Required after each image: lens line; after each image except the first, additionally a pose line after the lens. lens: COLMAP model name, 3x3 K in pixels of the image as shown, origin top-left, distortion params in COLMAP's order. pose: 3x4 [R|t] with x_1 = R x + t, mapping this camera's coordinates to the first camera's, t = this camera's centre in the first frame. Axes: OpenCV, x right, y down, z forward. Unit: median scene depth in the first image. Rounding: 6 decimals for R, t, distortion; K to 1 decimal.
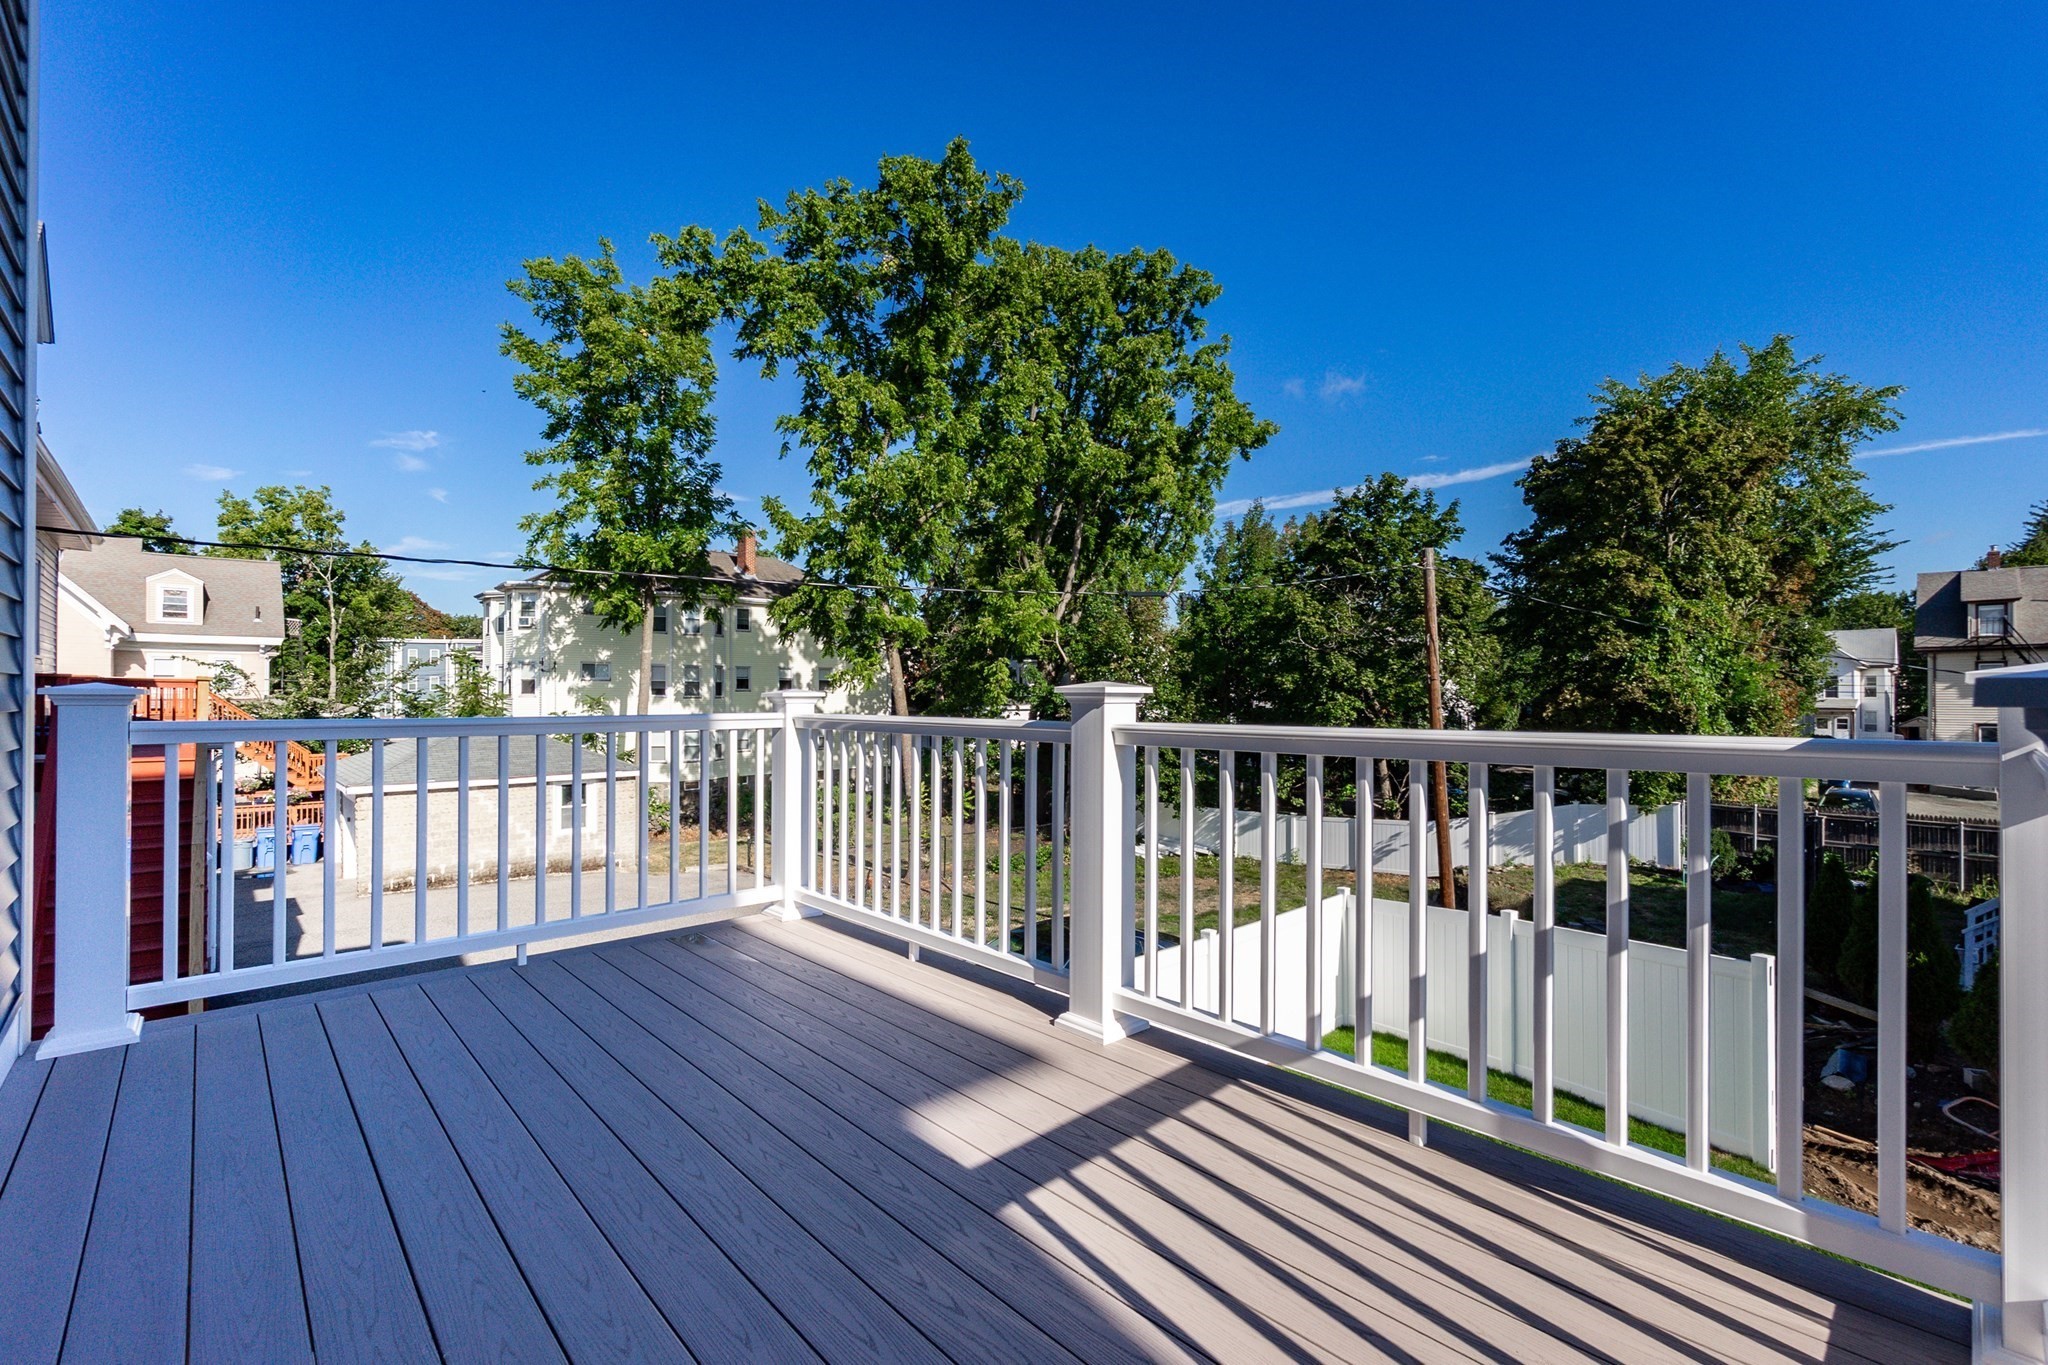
lens RADIAL K [[884.2, 0, 1019.1], [0, 884.2, 702.6], [0, 0, 1]] dist [-0.001817, 0.000267]
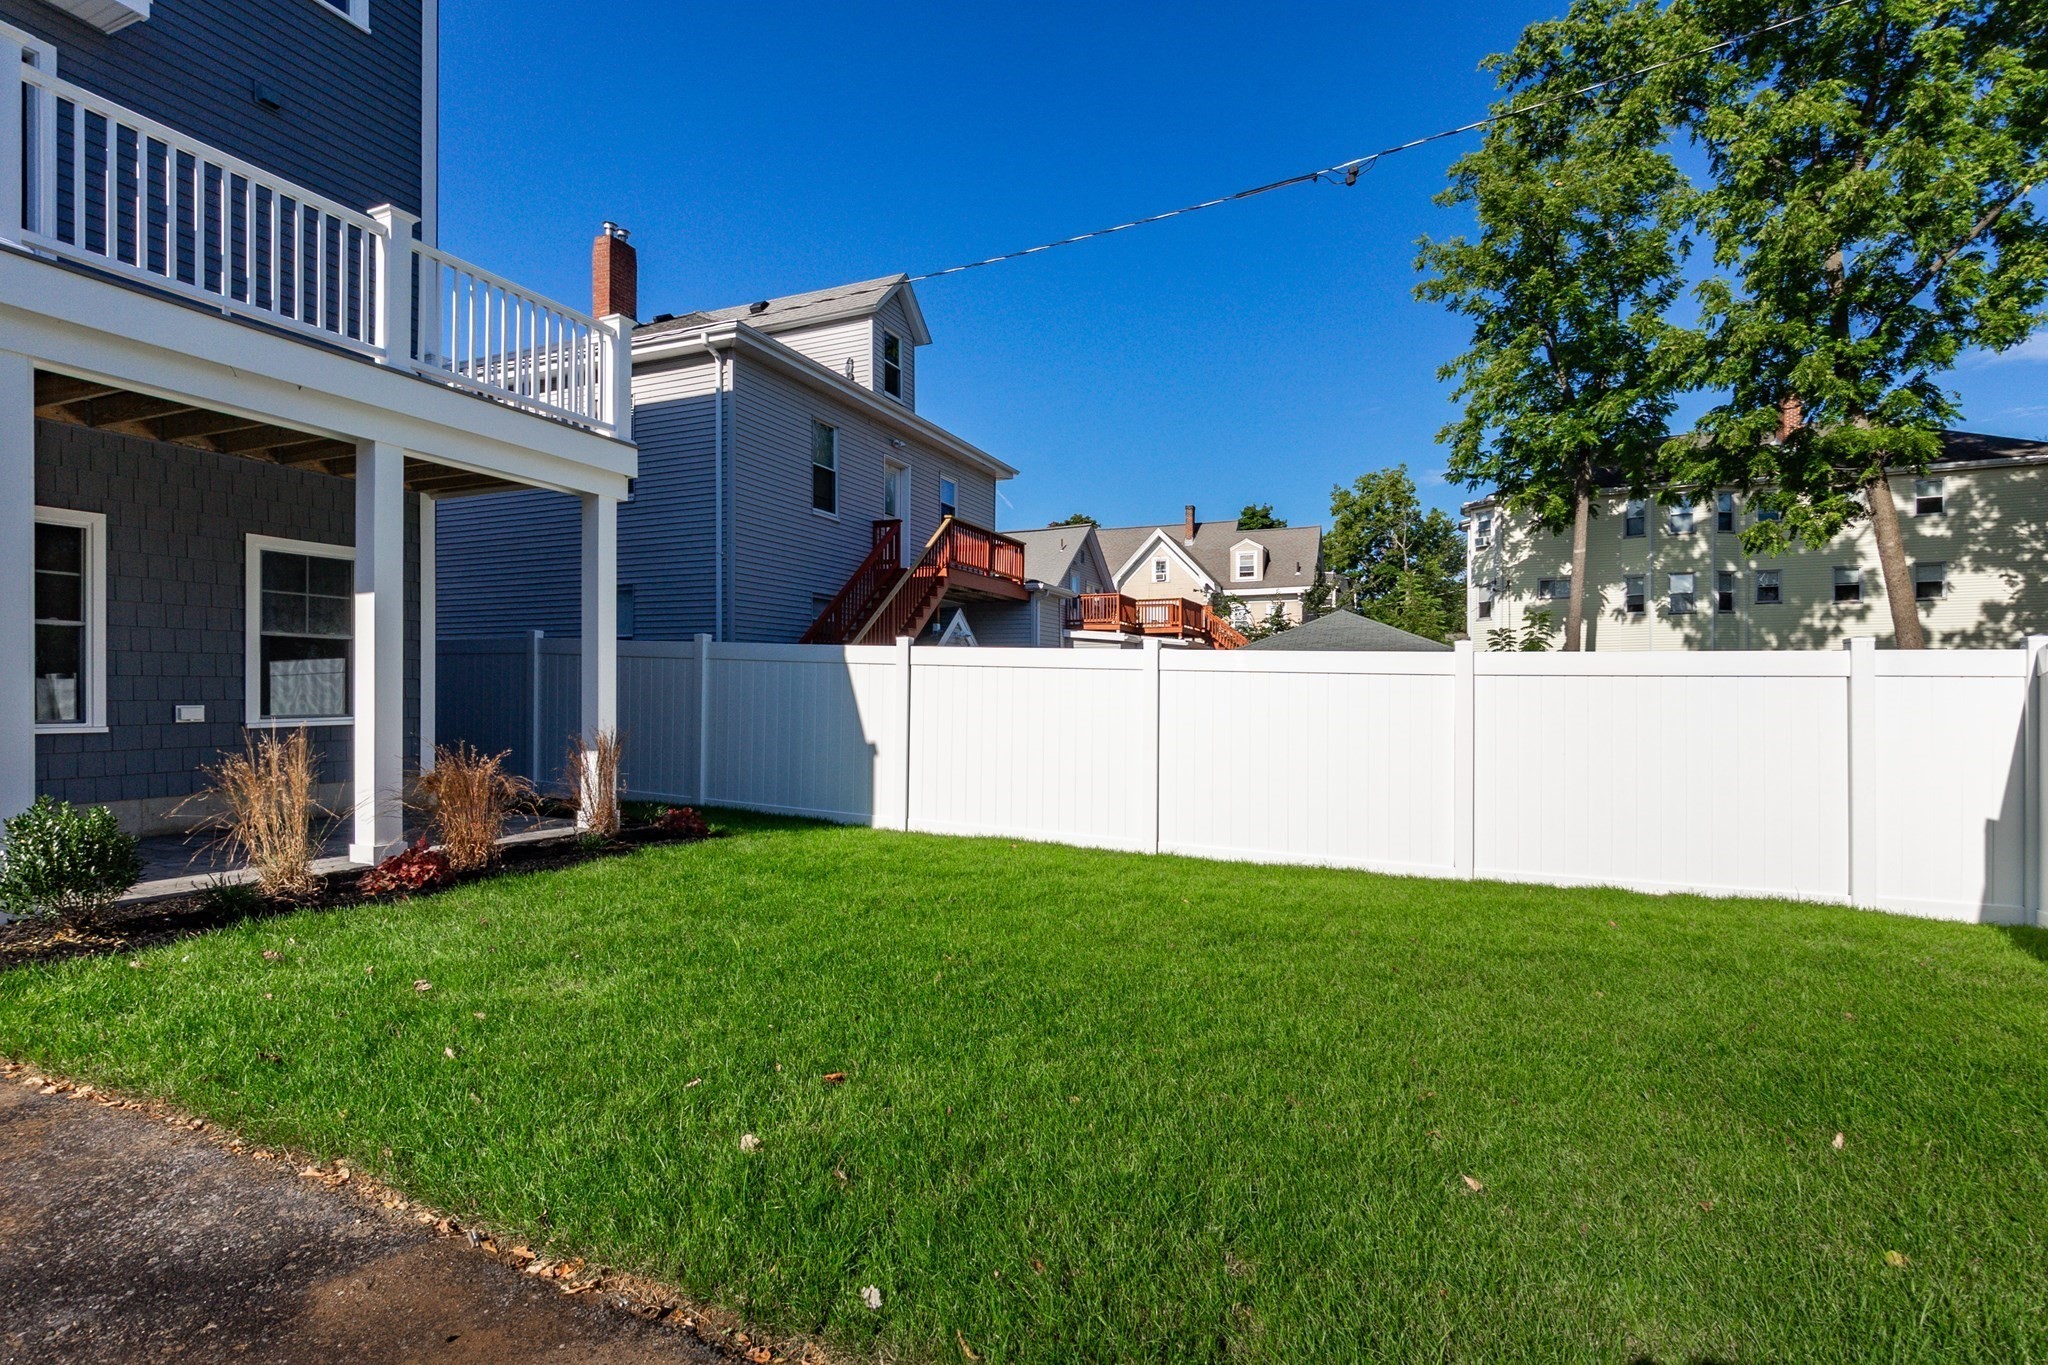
lens RADIAL K [[977.7, 0, 995.6], [0, 977.7, 684.2], [0, 0, 1]] dist [-0.002485, -0.000282]
pose [[0.404156, -0.005702, -0.914672, 0.209924], [-0.009700, 0.999898, -0.010519, 0.084228], [0.914639, 0.013123, 0.404059, 0.098971]]
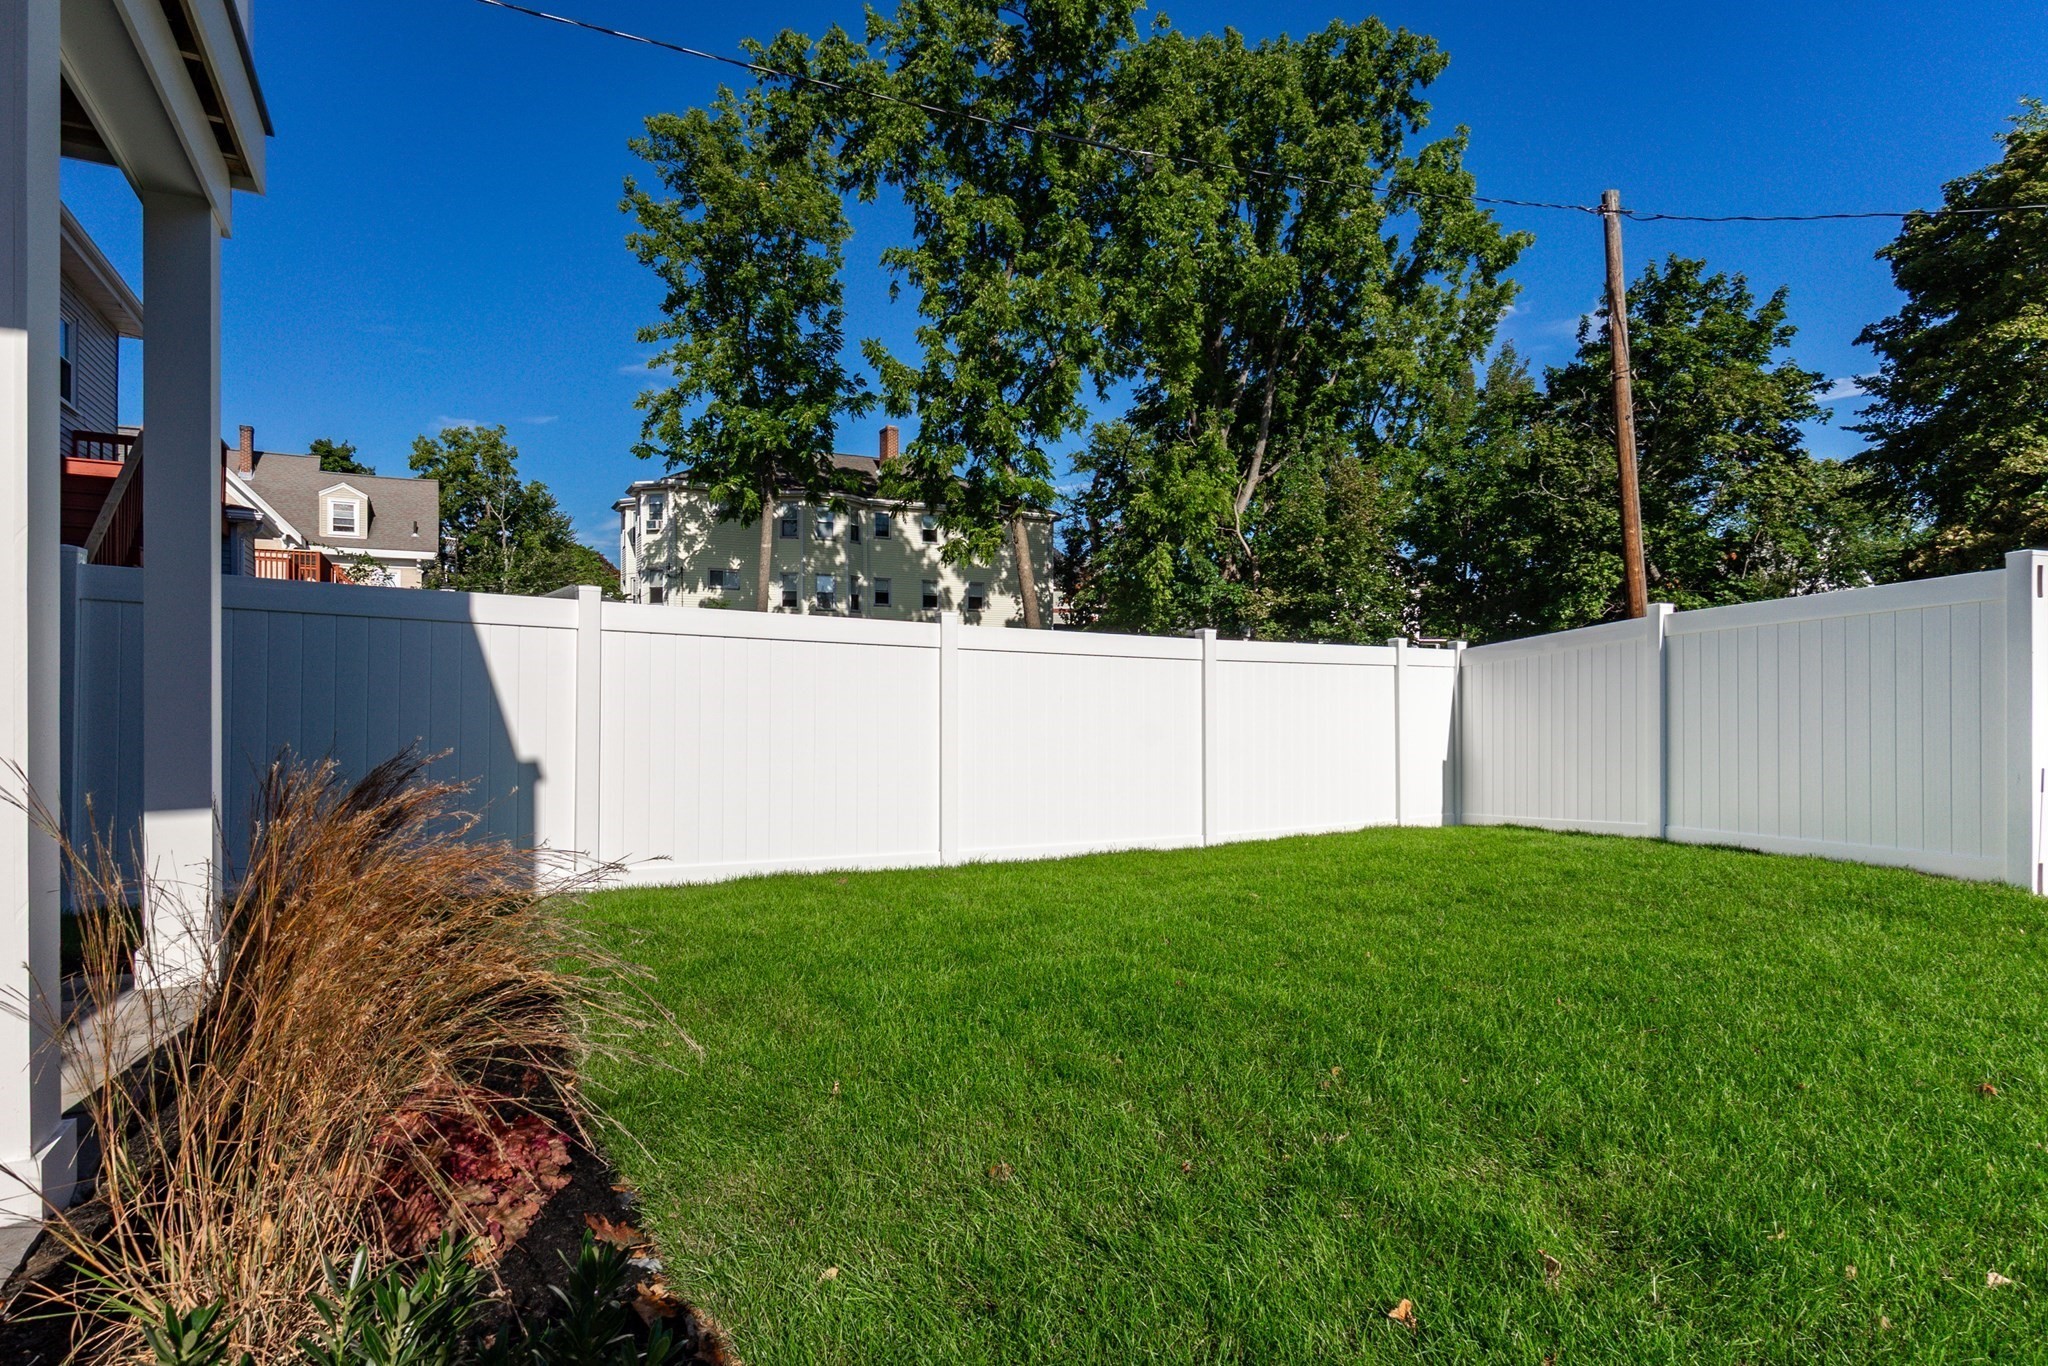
lens RADIAL K [[1039.7, 0, 1013.8], [0, 1039.7, 686.2], [0, 0, 1]] dist [0.003162, -0.000221]
pose [[0.971963, 0.005580, -0.235066, 0.073388], [-0.007032, 0.999961, -0.005339, 0.086762], [0.235027, 0.006842, 0.971965, 0.026297]]
